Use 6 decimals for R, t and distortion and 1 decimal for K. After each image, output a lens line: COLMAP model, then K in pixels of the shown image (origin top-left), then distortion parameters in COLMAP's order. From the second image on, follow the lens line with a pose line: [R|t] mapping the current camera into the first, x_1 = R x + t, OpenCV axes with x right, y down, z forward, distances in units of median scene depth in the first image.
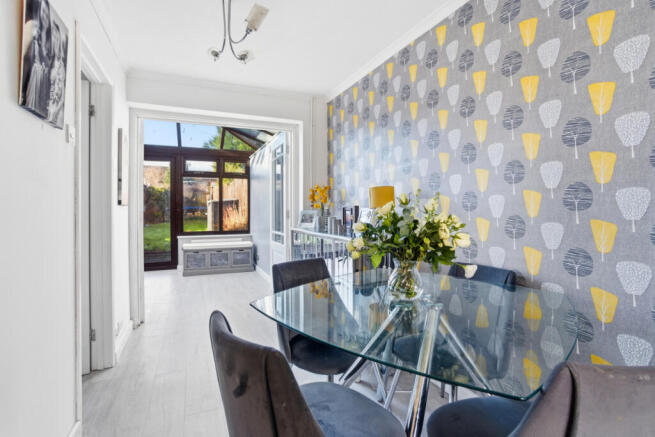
lens RADIAL K [[305.0, 0, 324.9], [0, 305.0, 209.5], [0, 0, 1]] dist [-0.020016, 0.000086]
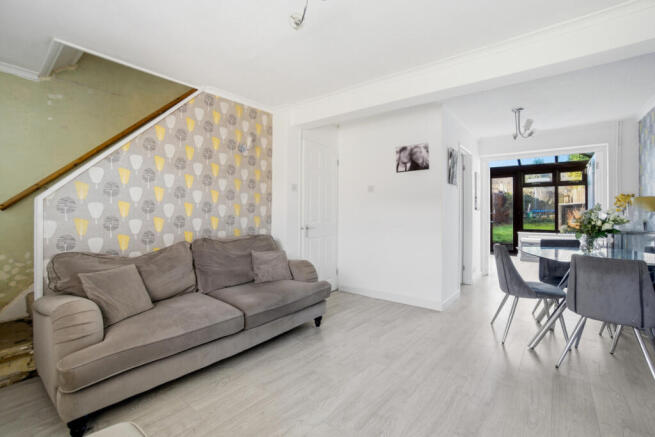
lens RADIAL K [[305.0, 0, 324.9], [0, 305.0, 209.5], [0, 0, 1]] dist [-0.020016, 0.000086]
pose [[0.475719, -0.002859, -0.879593, 0.289246], [-0.006659, 0.999954, -0.006852, 0.001679], [0.879572, 0.009117, 0.475678, -0.394397]]
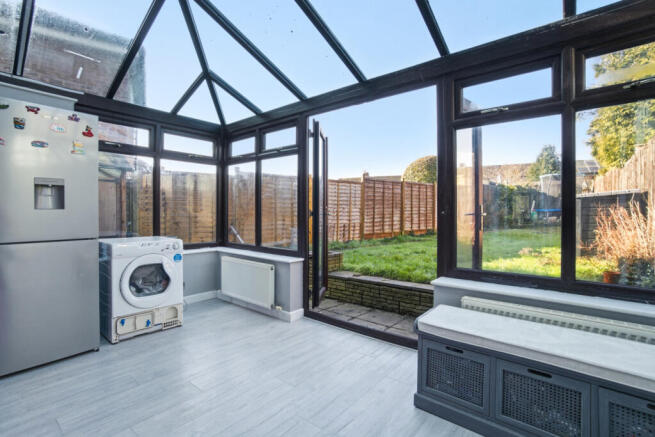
lens RADIAL K [[312.0, 0, 327.5], [0, 312.0, 218.5], [0, 0, 1]] dist [-0.019984, 0.000161]
pose [[0.462464, 0.020821, -0.886393, -0.183394], [-0.005250, 0.999771, 0.020745, 0.001787], [0.886622, -0.004940, 0.462468, 0.673466]]
